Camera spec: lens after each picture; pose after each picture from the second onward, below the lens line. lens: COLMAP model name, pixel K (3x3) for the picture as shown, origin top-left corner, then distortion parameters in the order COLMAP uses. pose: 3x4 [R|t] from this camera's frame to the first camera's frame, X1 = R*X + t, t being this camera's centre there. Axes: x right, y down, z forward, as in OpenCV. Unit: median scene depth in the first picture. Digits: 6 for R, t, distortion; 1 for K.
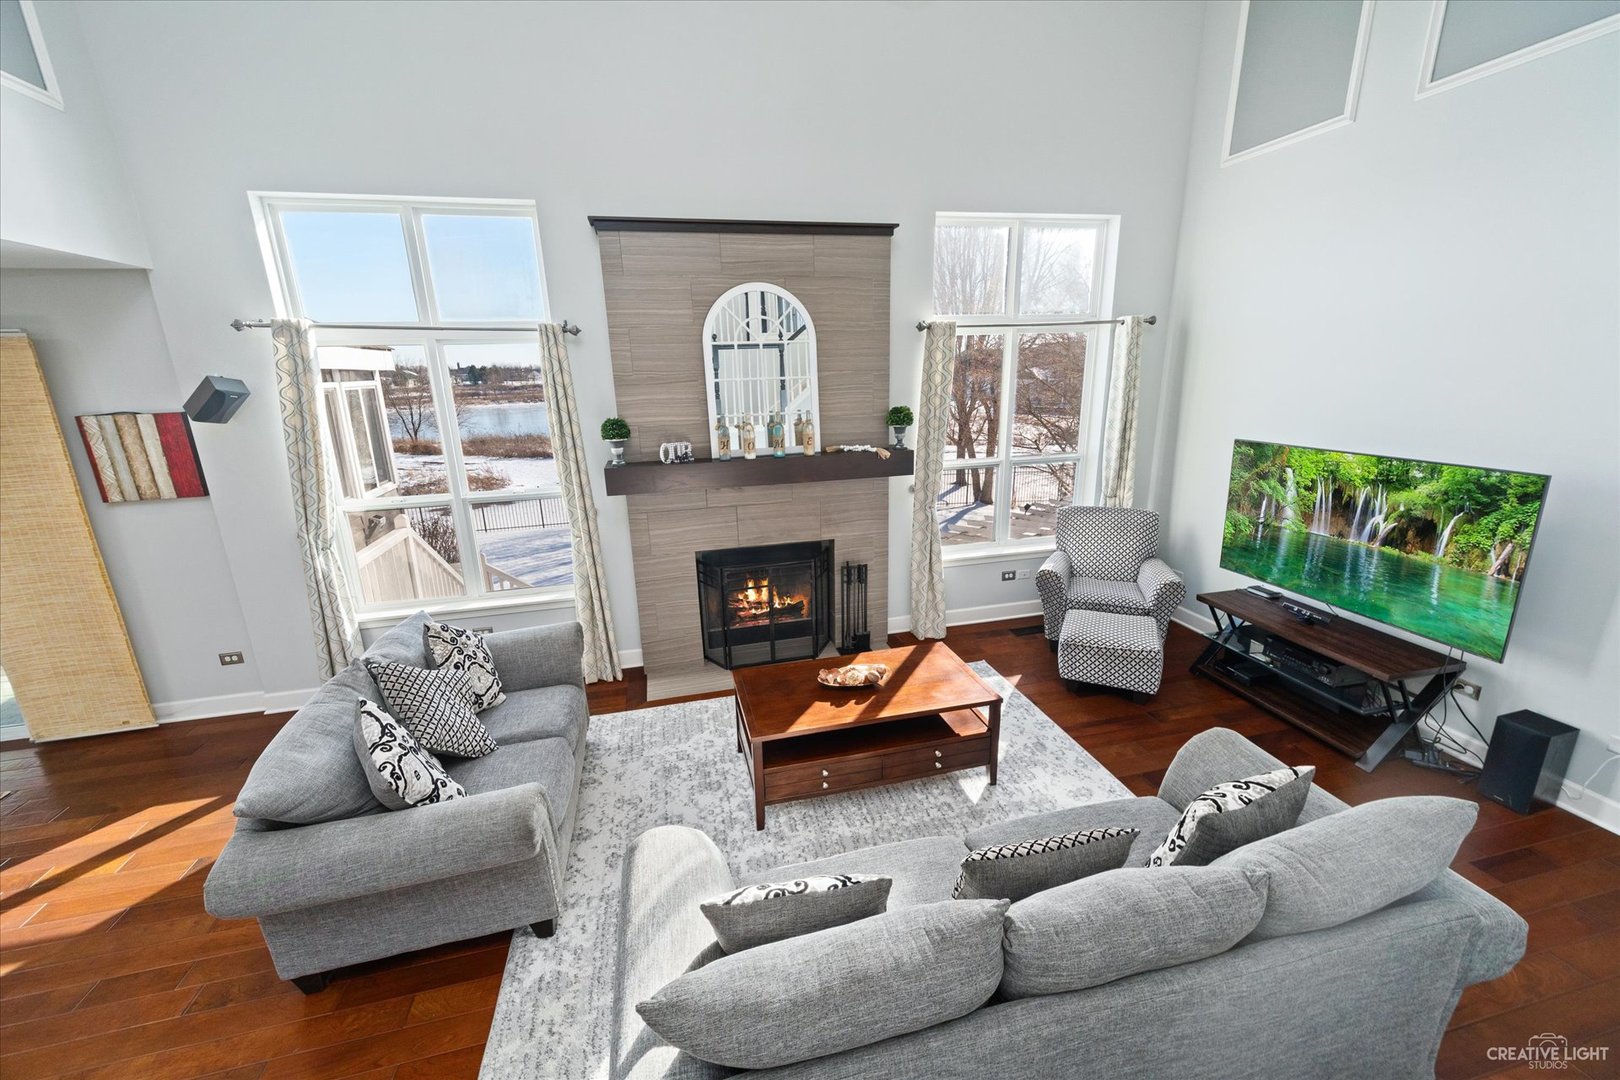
lens RADIAL K [[641.4, 0, 813.3], [0, 641.4, 545.8], [0, 0, 1]] dist [0.006780, -0.000292]
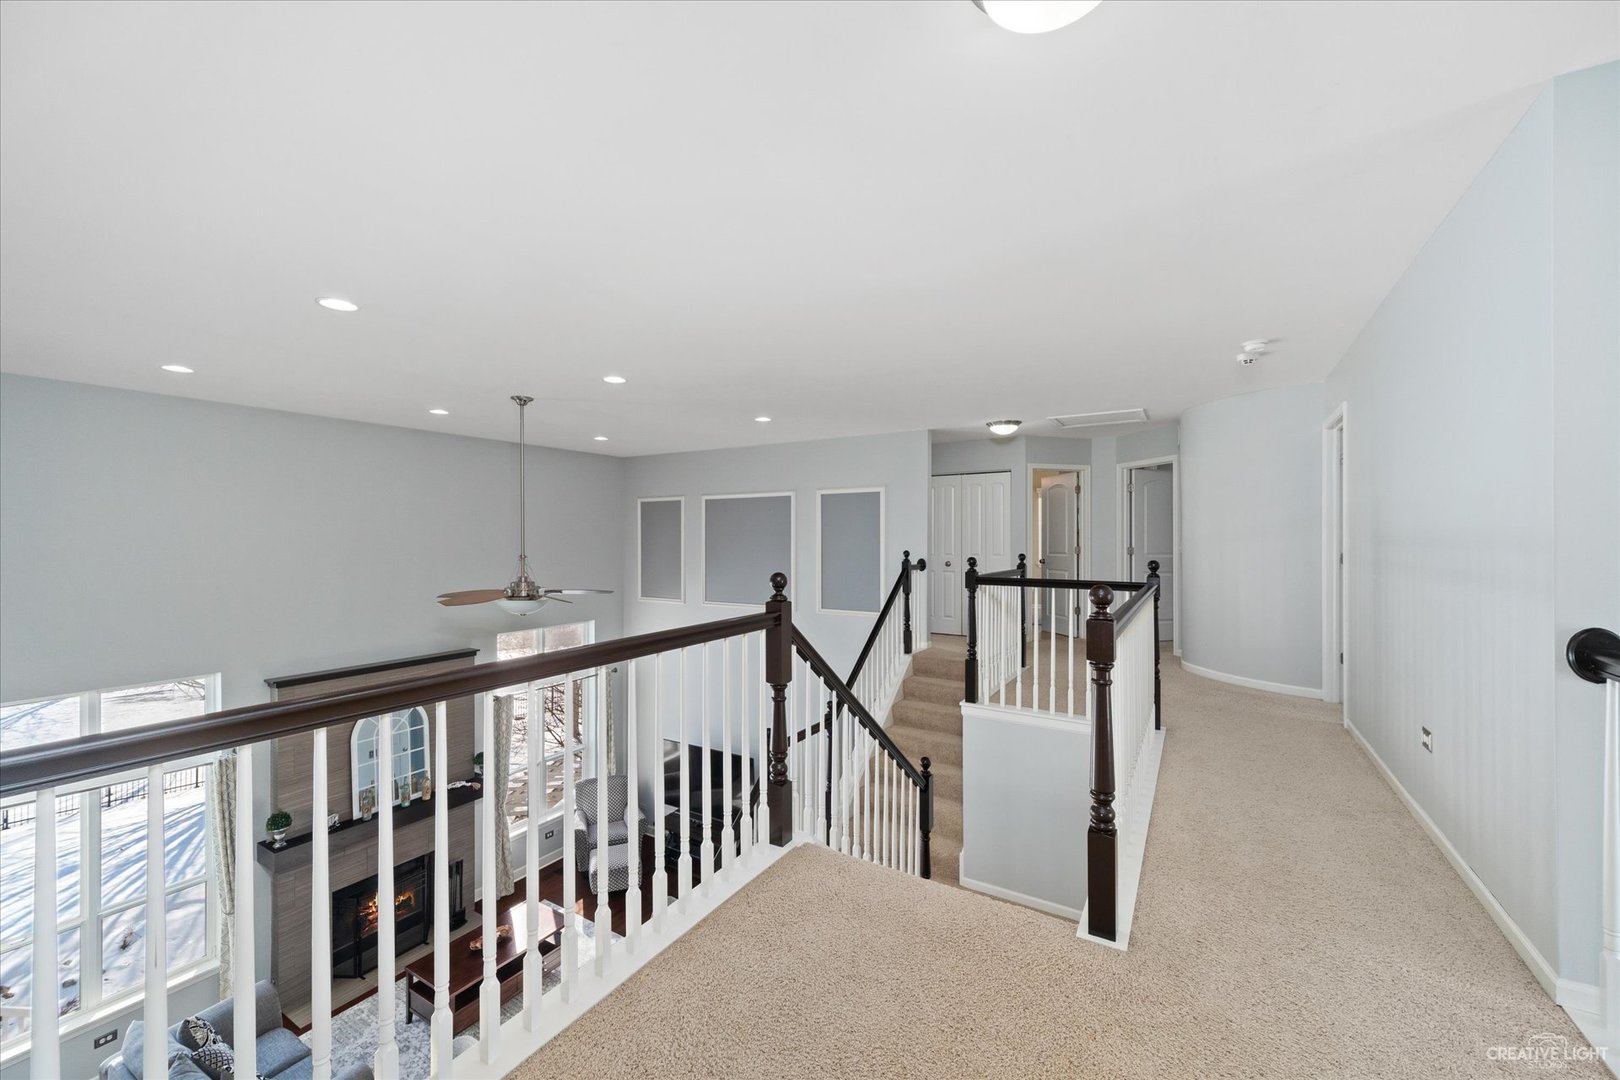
lens RADIAL K [[641.4, 0, 802.7], [0, 641.4, 541.8], [0, 0, 1]] dist [0.006780, -0.000292]
pose [[0.714691, 0.021171, 0.699120, -0.447298], [0.173424, 0.962966, -0.206447, -0.255914], [-0.677600, 0.268790, 0.684551, -0.840549]]
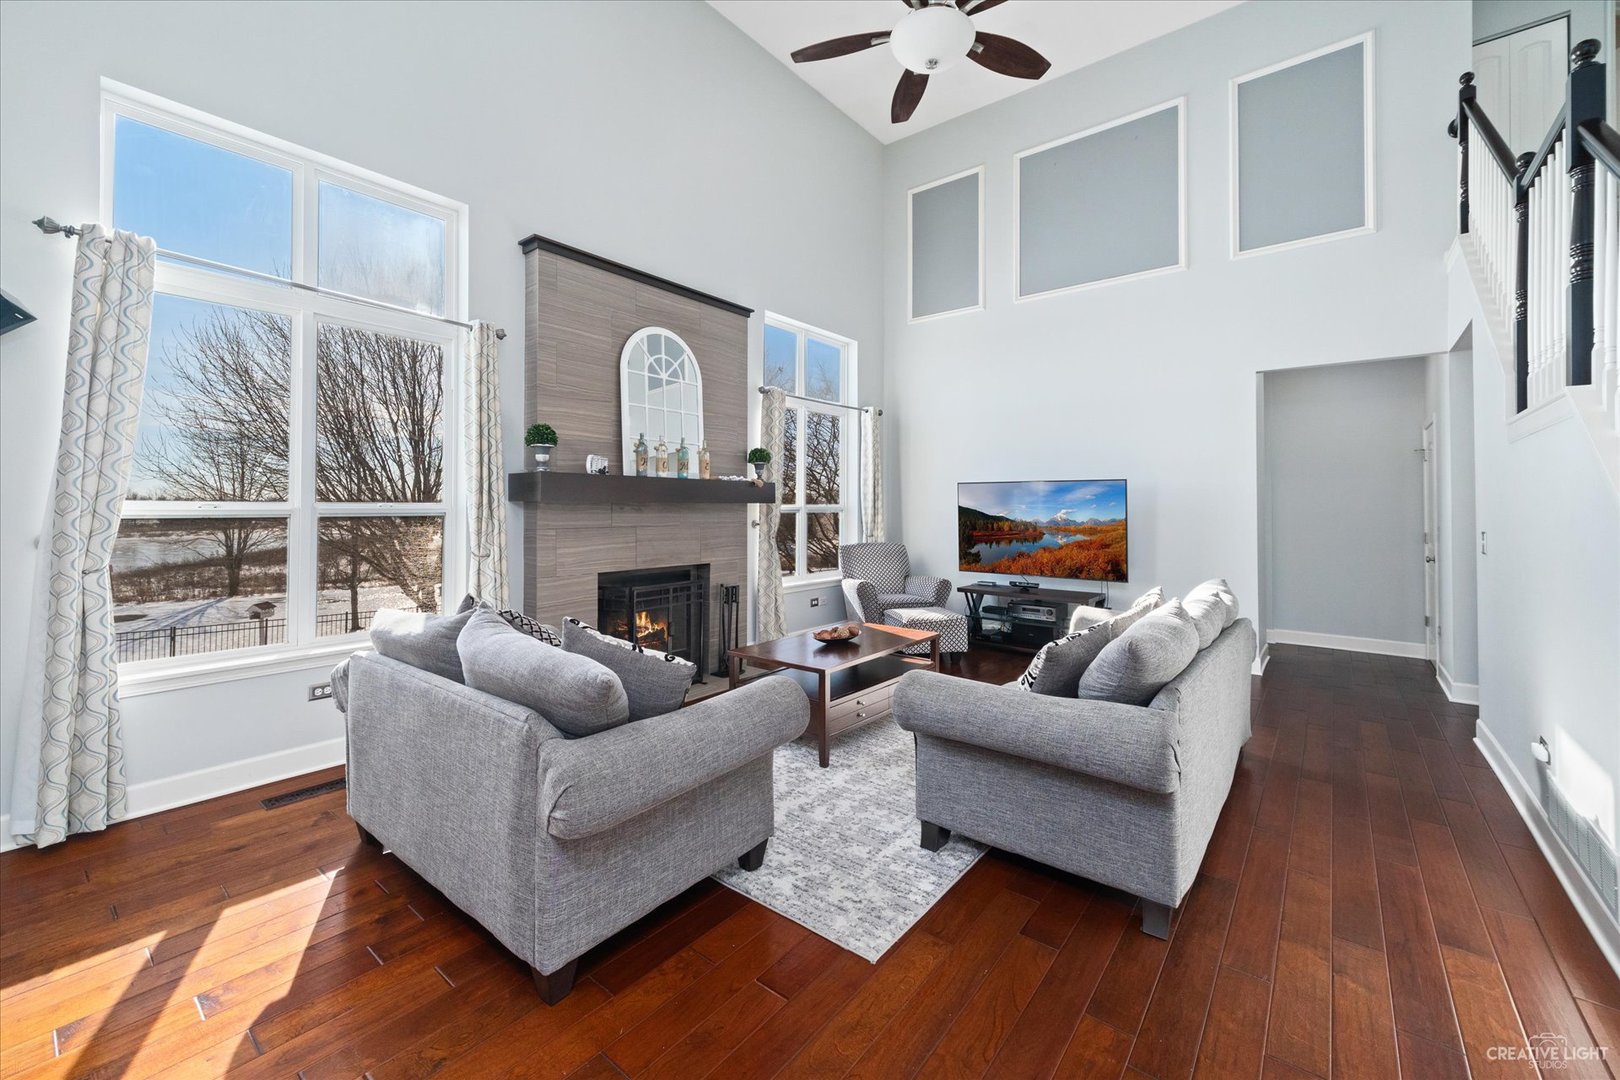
lens RADIAL K [[641.4, 0, 815.5], [0, 641.4, 508.4], [0, 0, 1]] dist [0.006780, -0.000292]
pose [[0.794203, 0.023979, 0.607179, -0.512250], [0.143468, 0.963572, -0.225713, 0.179990], [-0.590473, 0.266372, 0.761832, 0.051507]]
